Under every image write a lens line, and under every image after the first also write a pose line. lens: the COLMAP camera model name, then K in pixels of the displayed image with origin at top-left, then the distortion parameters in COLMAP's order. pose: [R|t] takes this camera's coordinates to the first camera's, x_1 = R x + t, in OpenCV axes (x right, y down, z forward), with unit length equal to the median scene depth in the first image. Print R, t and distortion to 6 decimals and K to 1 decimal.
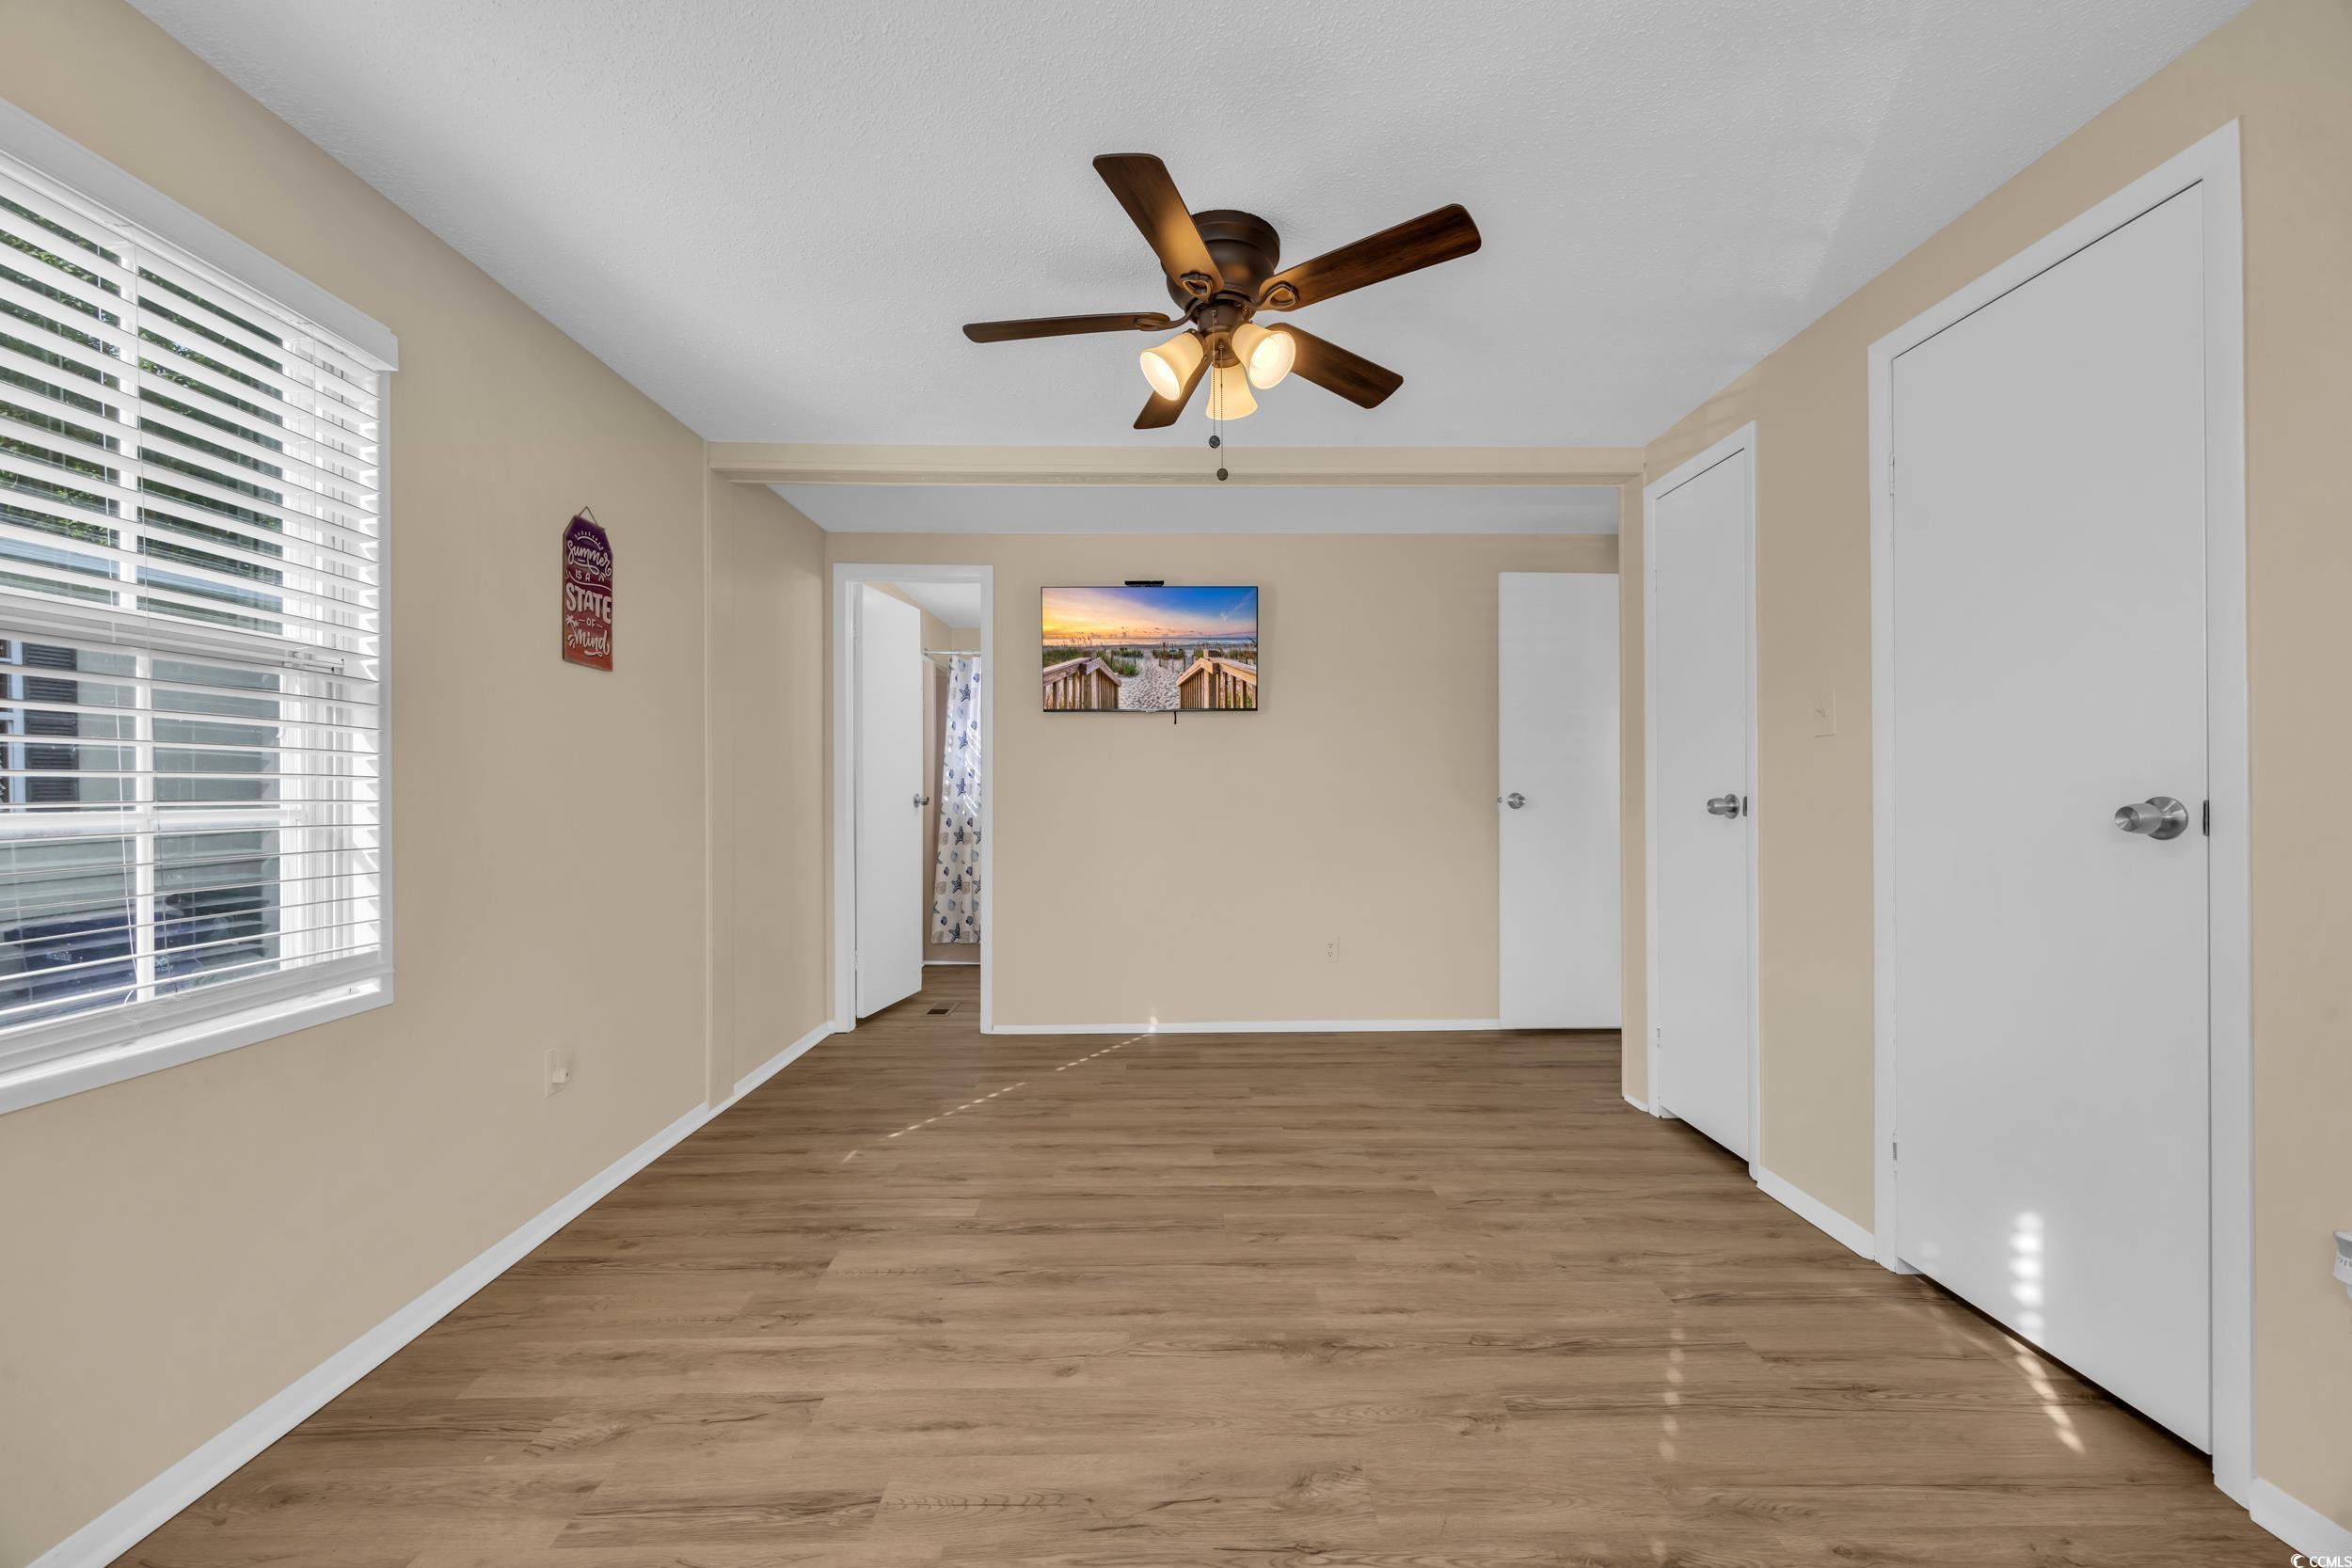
lens RADIAL K [[904.4, 0, 1171.8], [0, 904.4, 778.2], [0, 0, 1]] dist [0.003888, -0.000352]
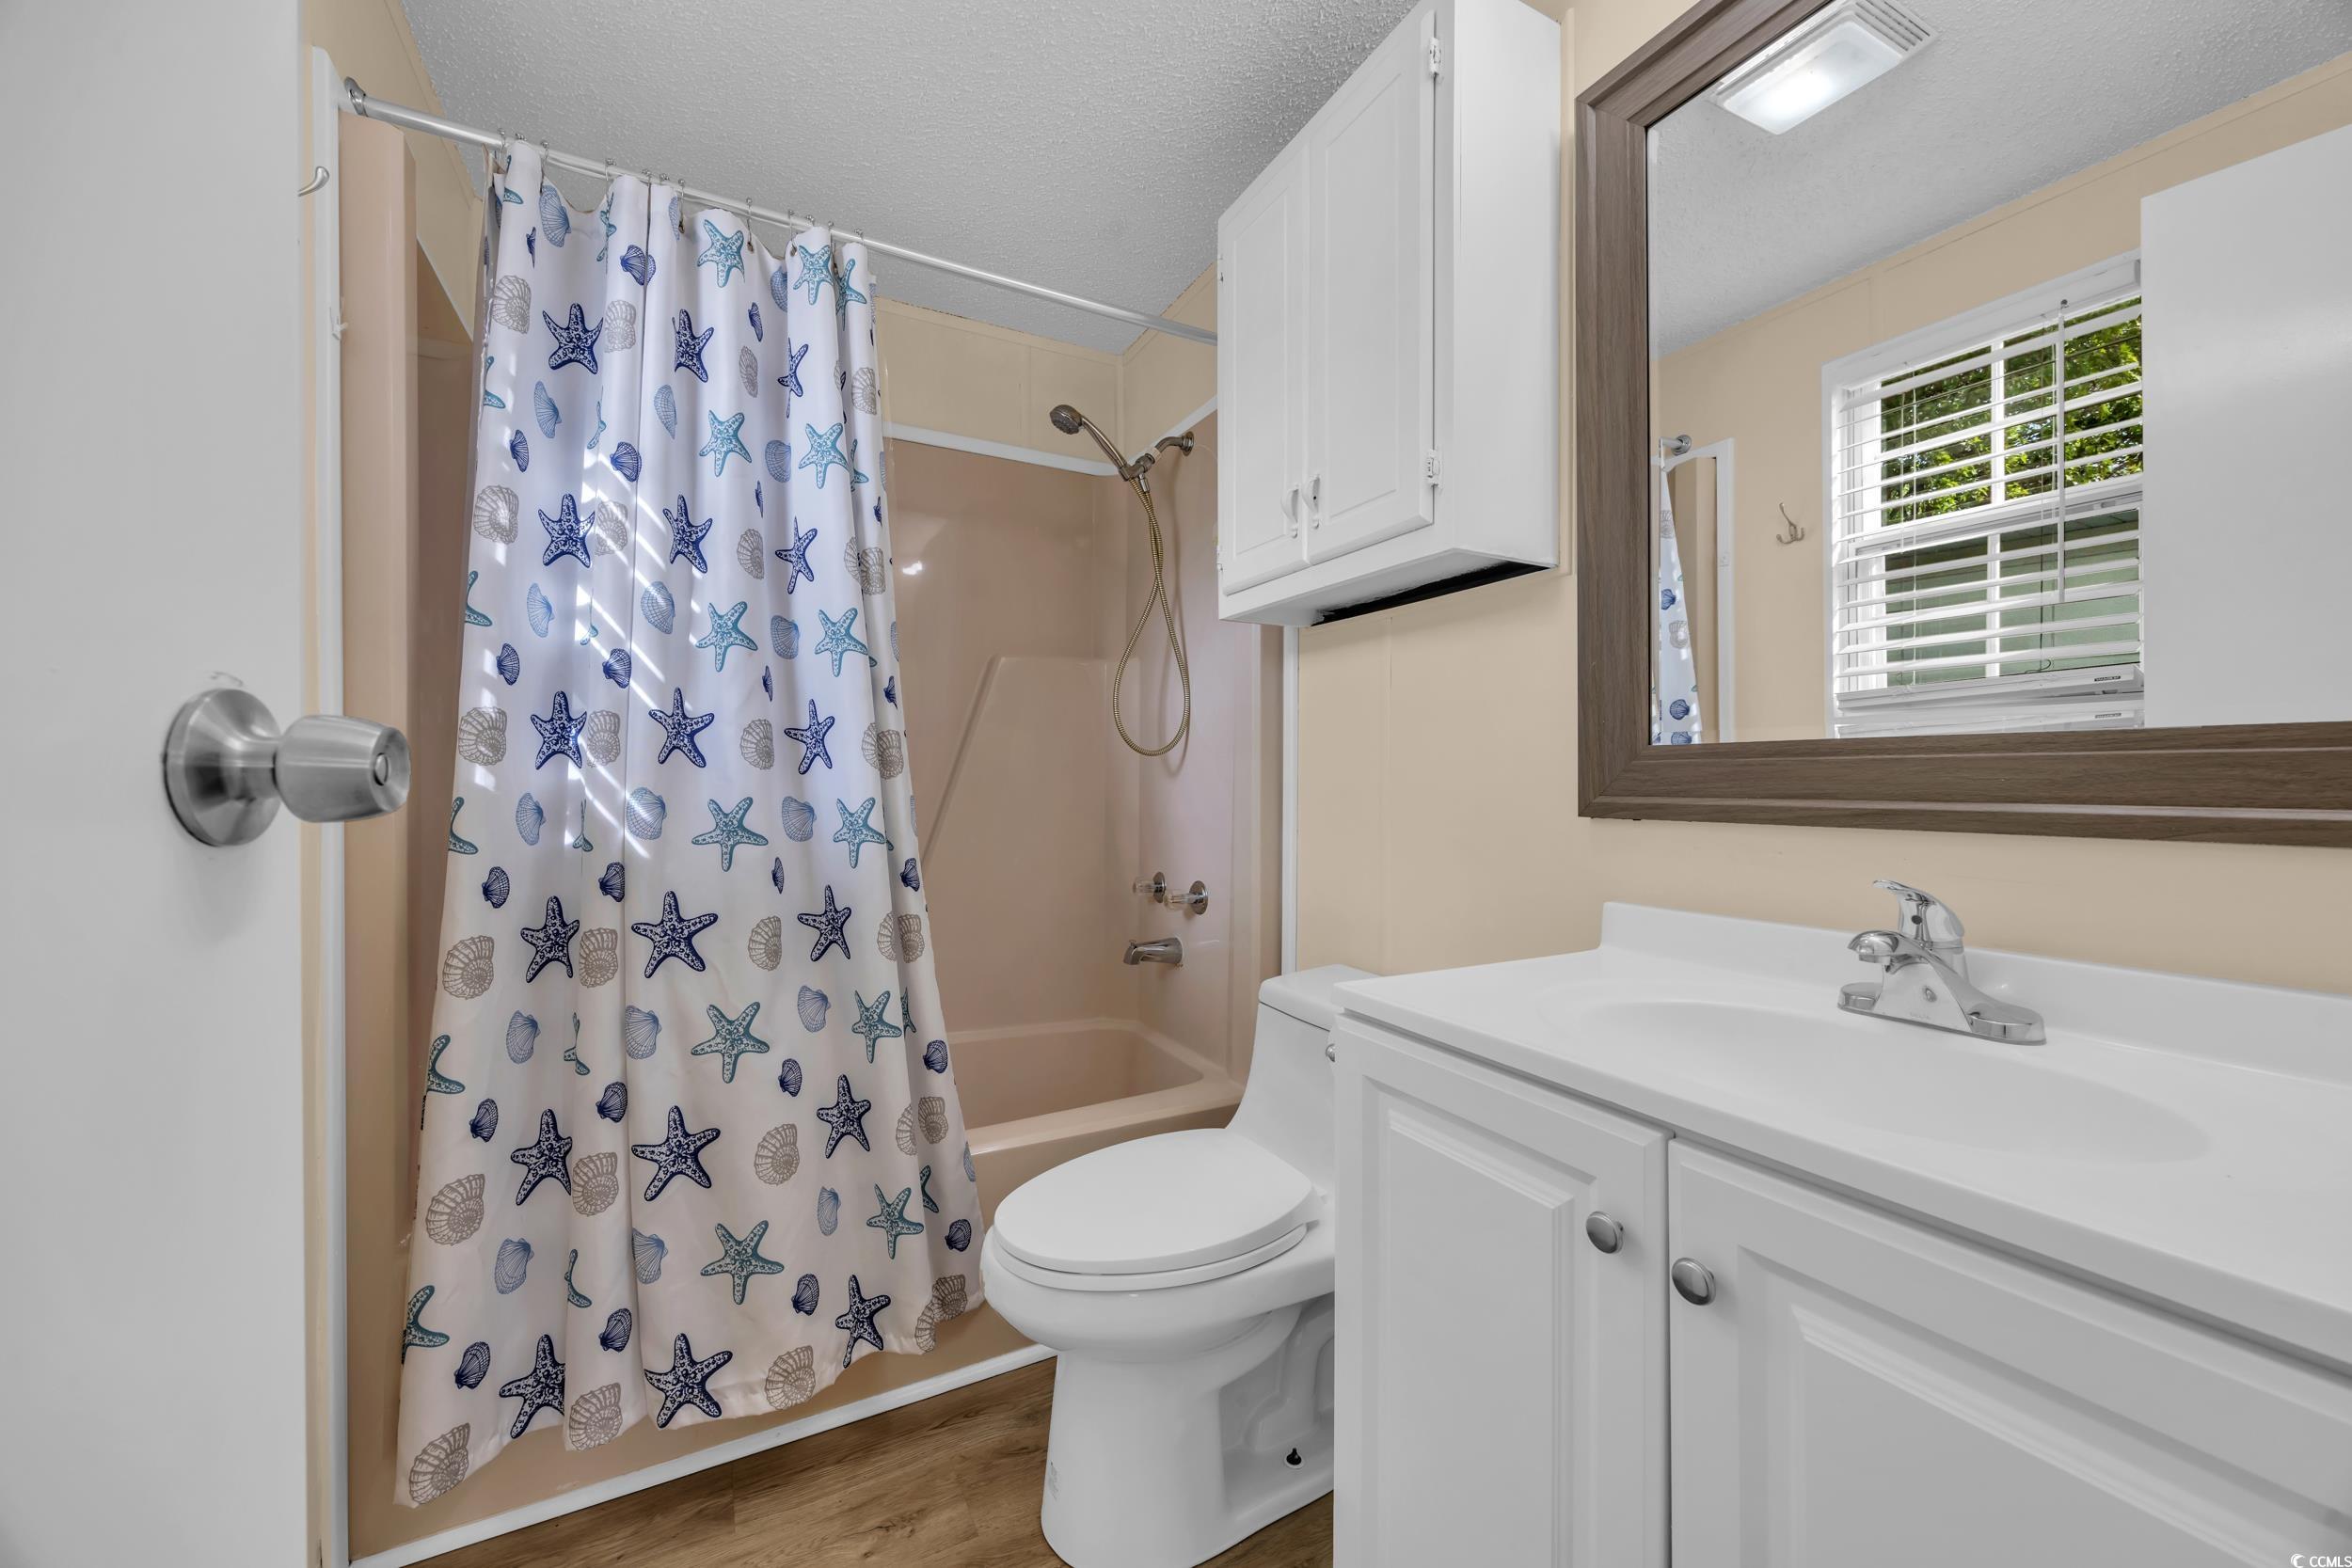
lens RADIAL K [[904.4, 0, 1185.9], [0, 904.4, 786.6], [0, 0, 1]] dist [0.003888, -0.000352]
pose [[0.901486, -0.002172, 0.432803, -0.190684], [-0.002975, 0.999933, 0.011213, 0.022073], [-0.432798, -0.011396, 0.901419, 0.730892]]
